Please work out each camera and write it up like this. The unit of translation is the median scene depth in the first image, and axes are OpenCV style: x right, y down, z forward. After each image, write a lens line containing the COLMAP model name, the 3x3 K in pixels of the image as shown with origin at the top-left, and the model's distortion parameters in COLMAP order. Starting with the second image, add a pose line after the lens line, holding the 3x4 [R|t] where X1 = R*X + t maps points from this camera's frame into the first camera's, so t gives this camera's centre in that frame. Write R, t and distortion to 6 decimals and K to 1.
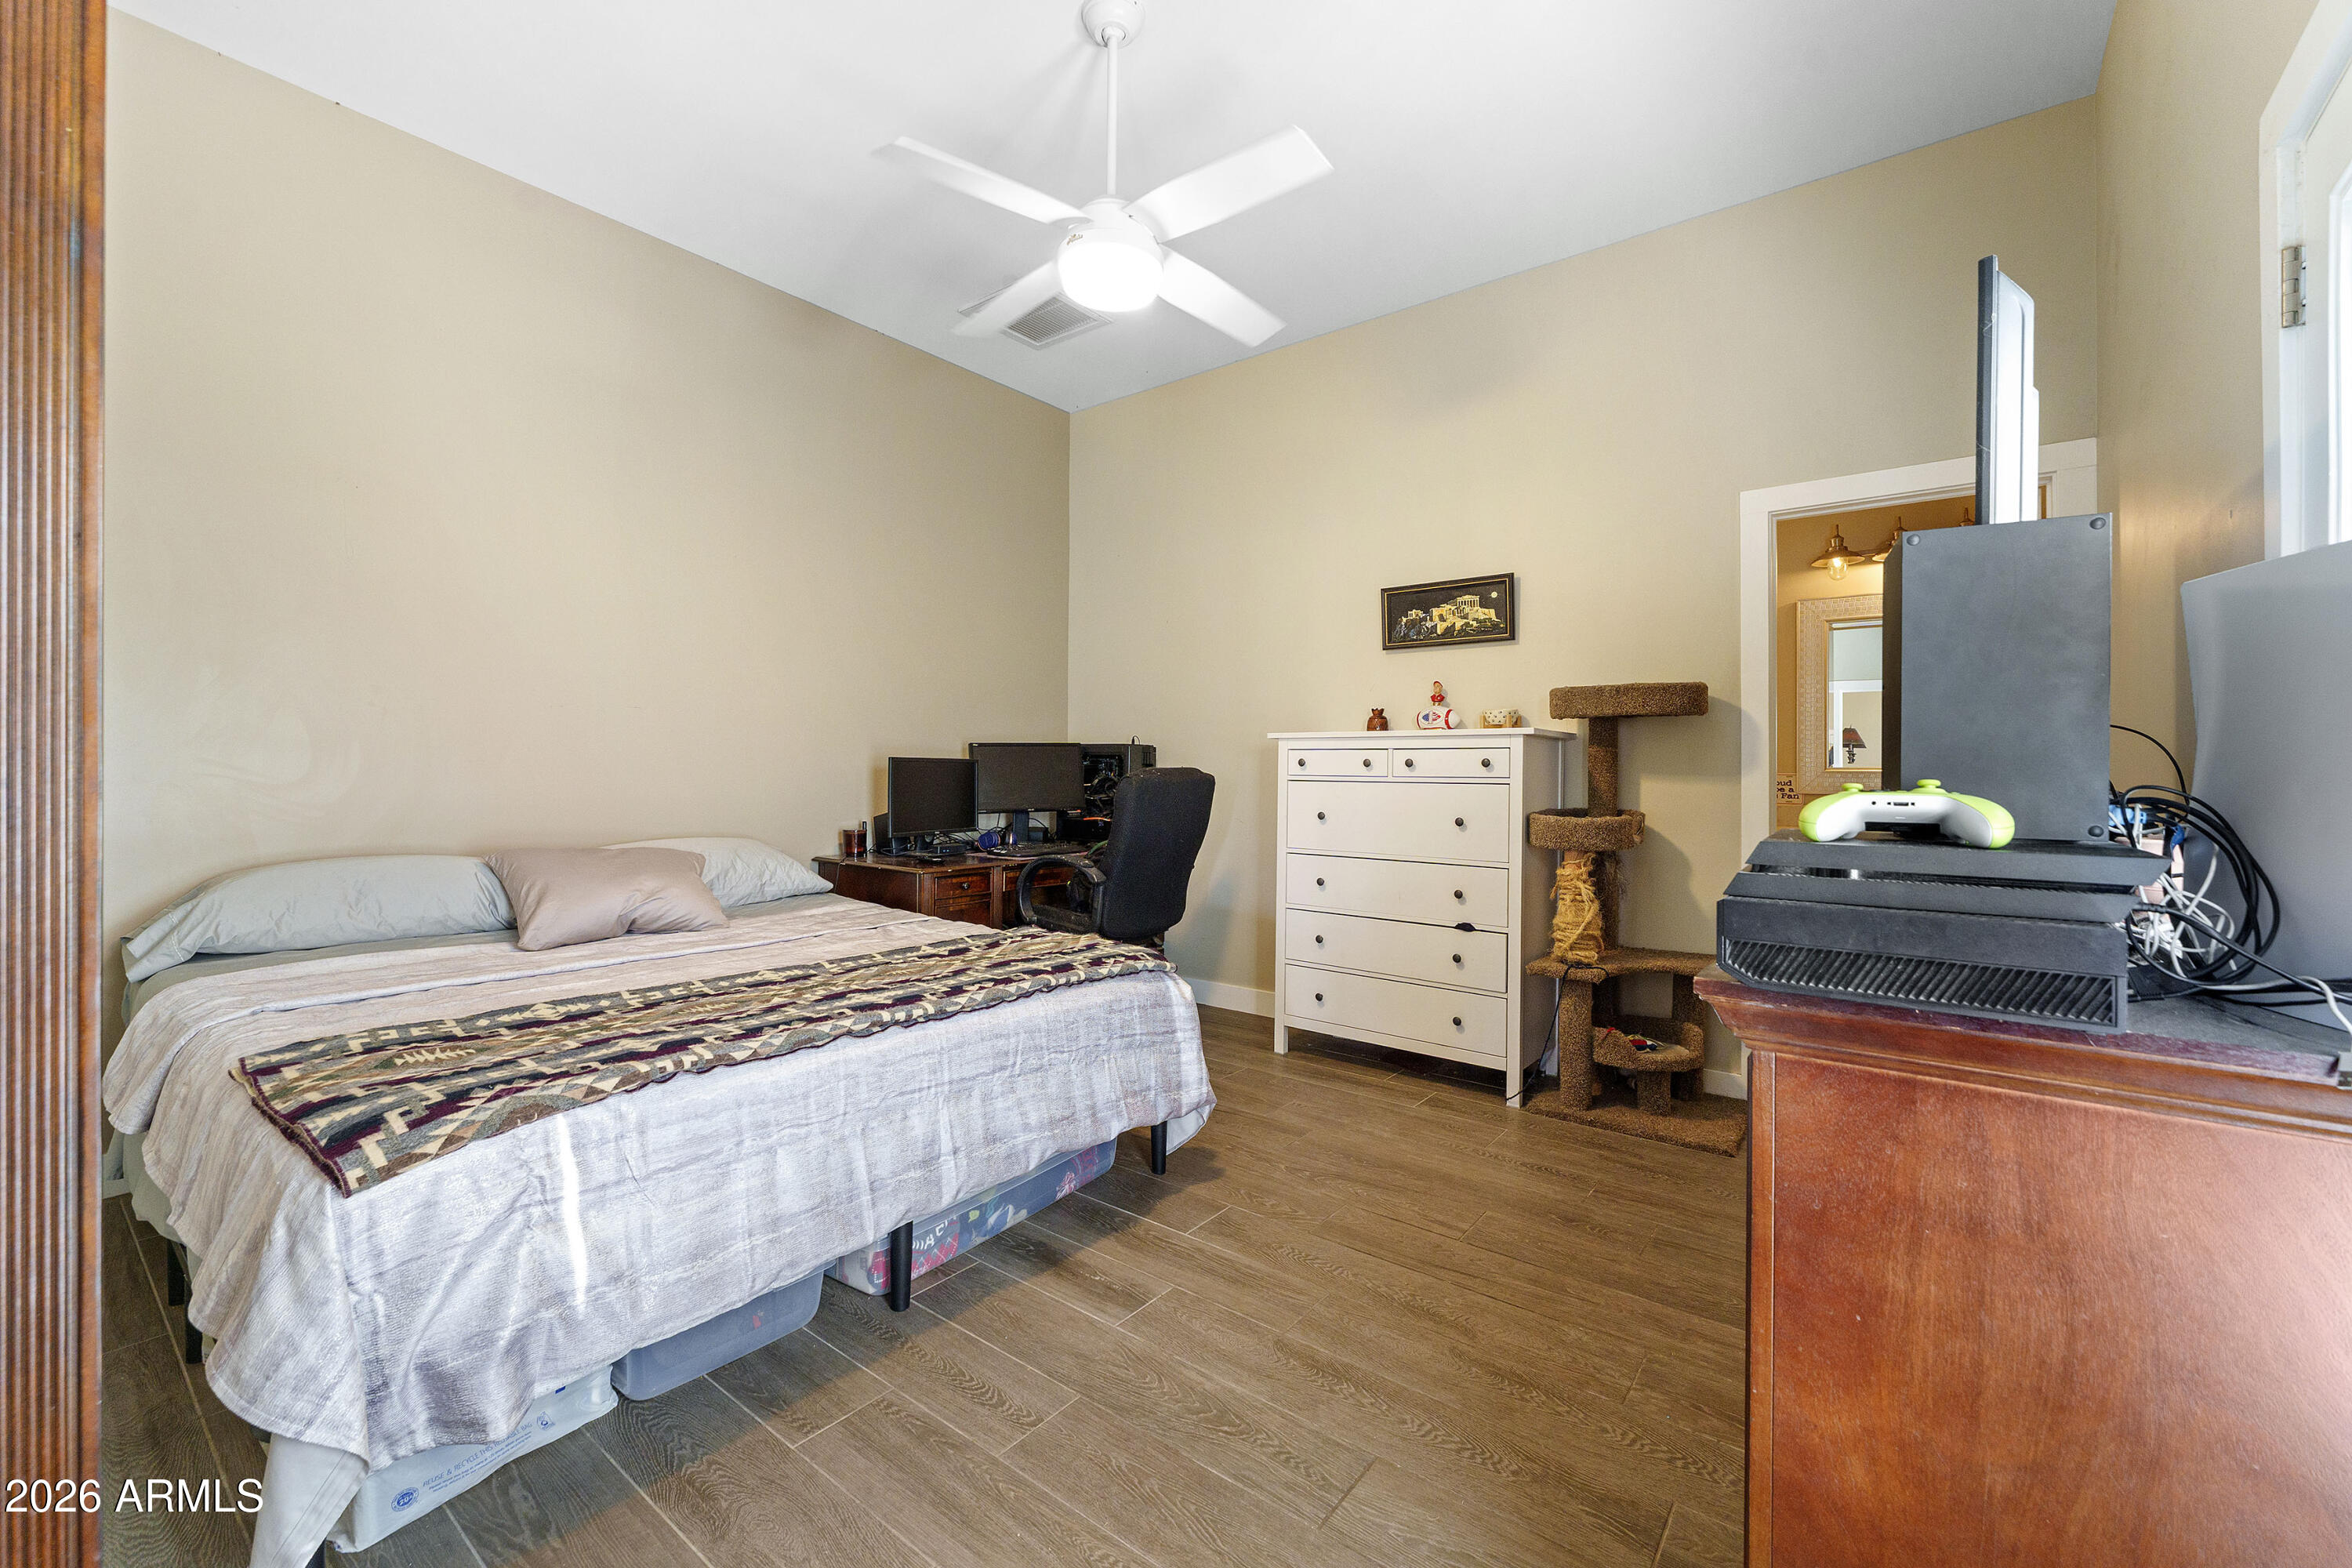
lens RADIAL K [[946.7, 0, 1170.3], [0, 946.7, 776.8], [0, 0, 1]] dist [-0.003841, 0.000943]
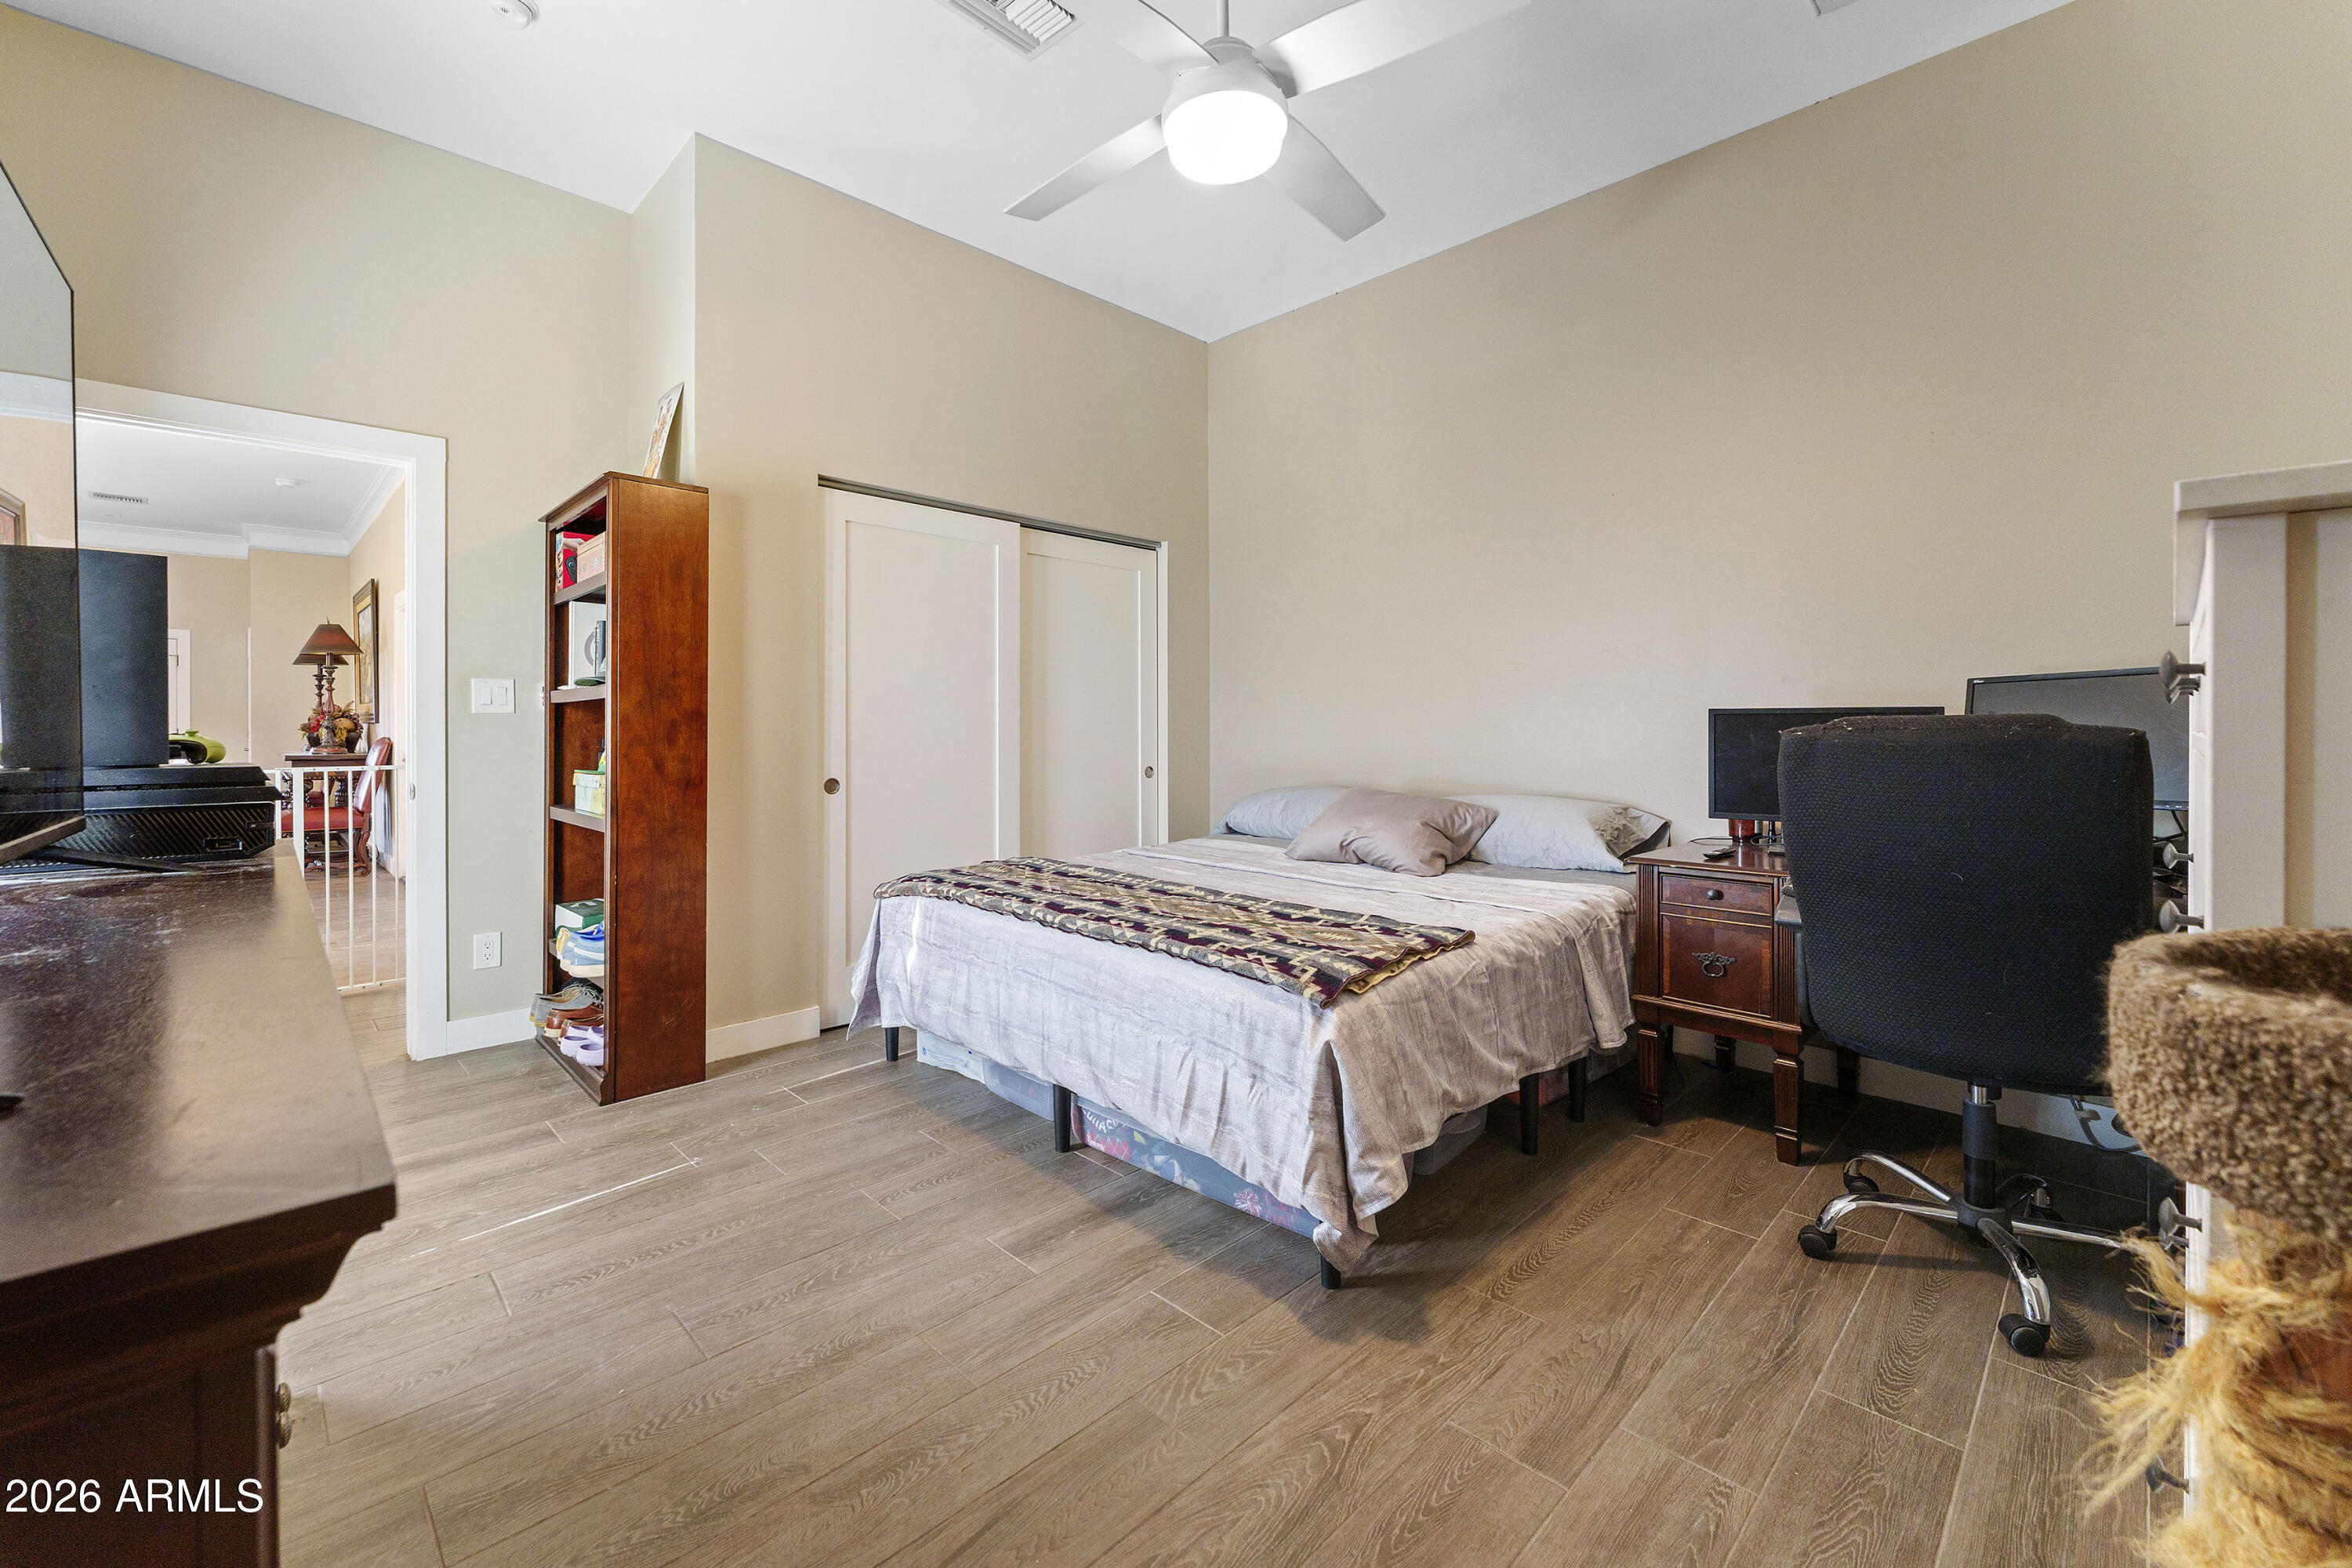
lens RADIAL K [[946.7, 0, 1156.2], [0, 946.7, 732.5], [0, 0, 1]] dist [-0.003841, 0.000943]
pose [[-0.124305, -0.004201, -0.992235, 0.874883], [-0.006685, 0.999972, -0.003396, 0.004917], [0.992222, 0.006211, -0.124330, 1.168046]]
